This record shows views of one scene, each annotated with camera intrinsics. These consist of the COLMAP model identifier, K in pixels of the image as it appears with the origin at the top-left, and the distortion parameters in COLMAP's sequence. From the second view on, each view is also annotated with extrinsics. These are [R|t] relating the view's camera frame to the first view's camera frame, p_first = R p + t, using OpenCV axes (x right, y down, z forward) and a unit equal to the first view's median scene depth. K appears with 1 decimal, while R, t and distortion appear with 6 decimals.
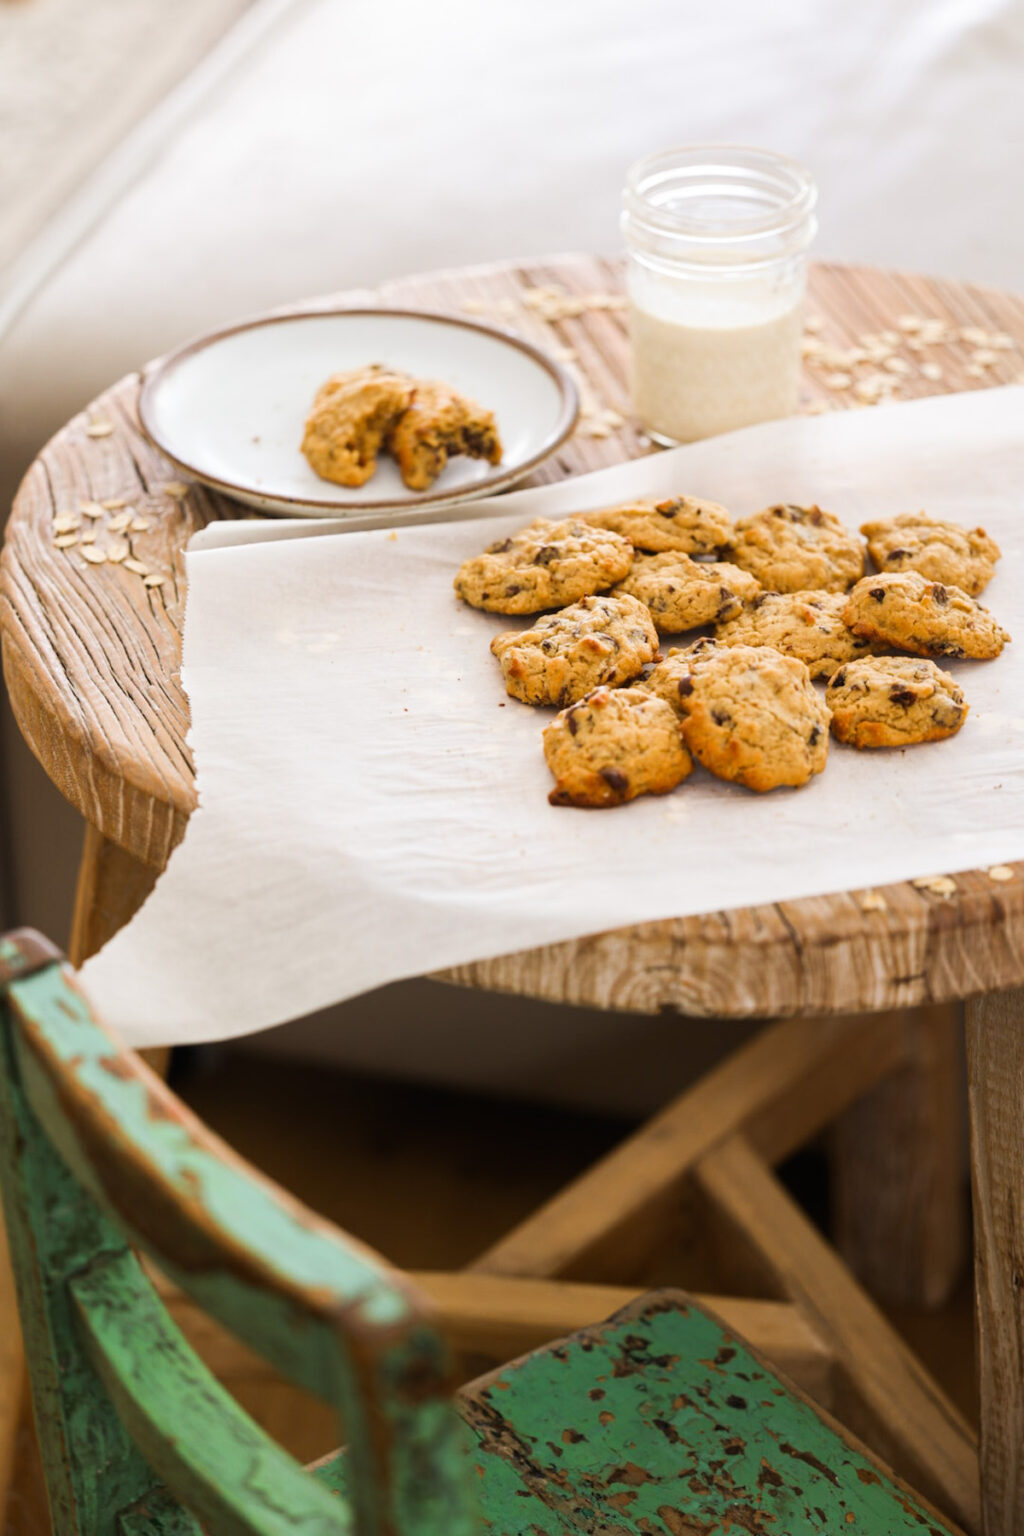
lens RADIAL K [[4525.0, 0, 512.0], [0, 4525.0, 768.0], [0, 0, 1]] dist [0.063649, -1.567489]
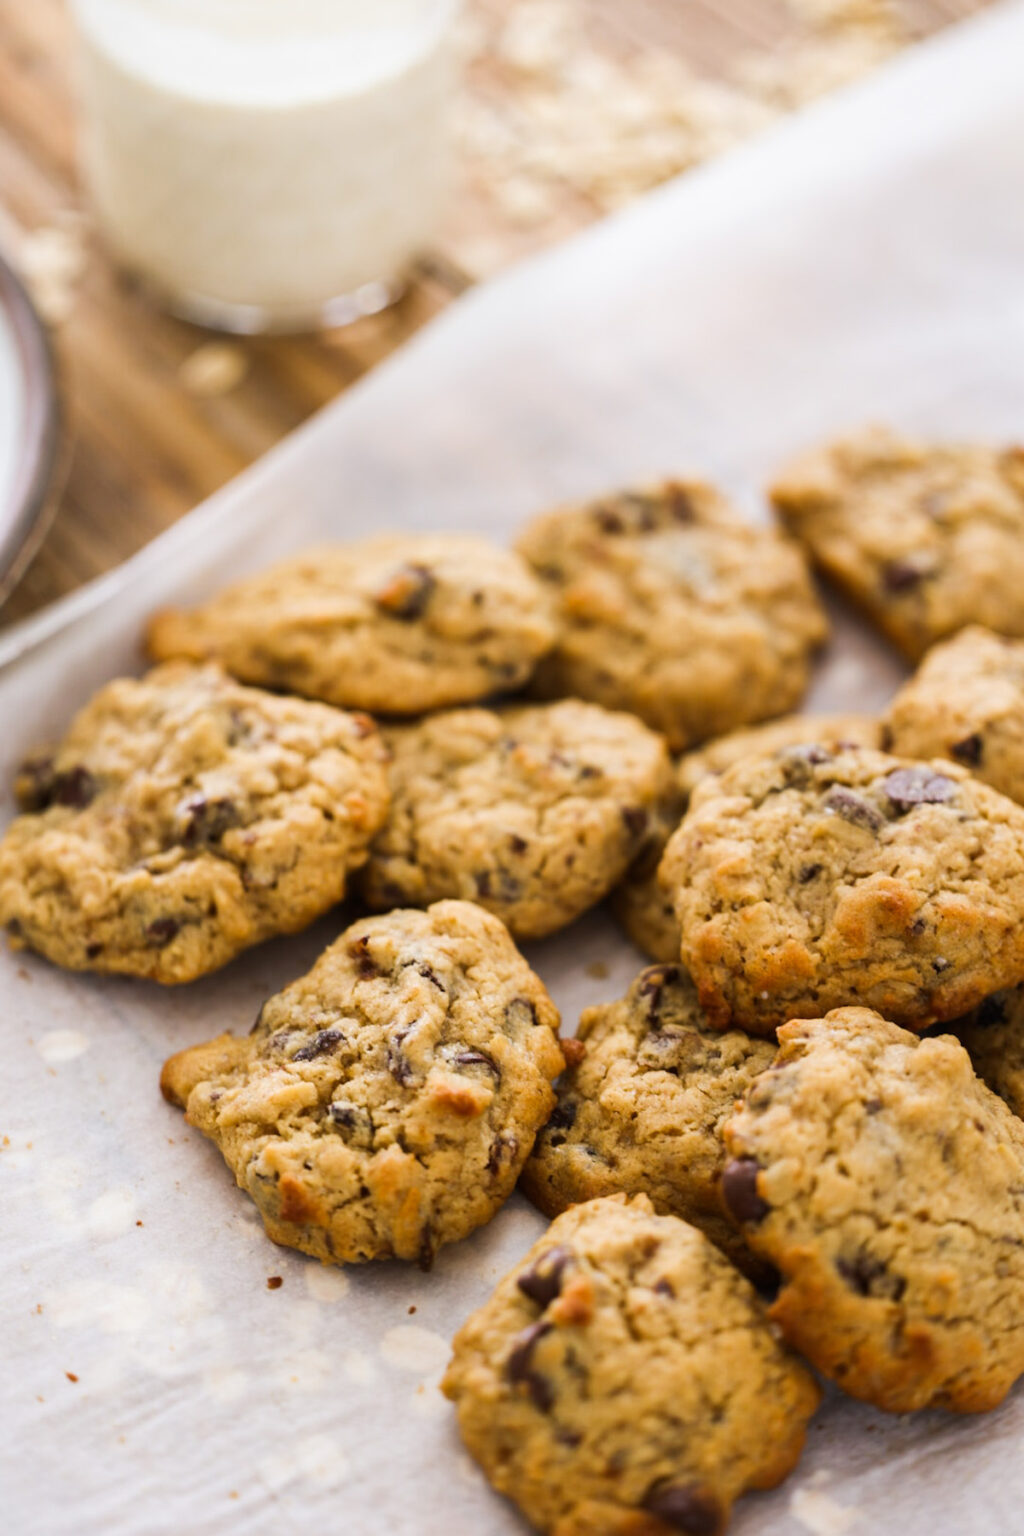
lens RADIAL K [[4525.0, 0, 512.0], [0, 4525.0, 768.0], [0, 0, 1]] dist [0.063649, -1.567489]
pose [[0.924196, -0.273036, 0.267044, -0.081143], [0.180074, 0.928144, 0.325763, -0.190963], [-0.336800, -0.252981, 0.906954, 0.611402]]
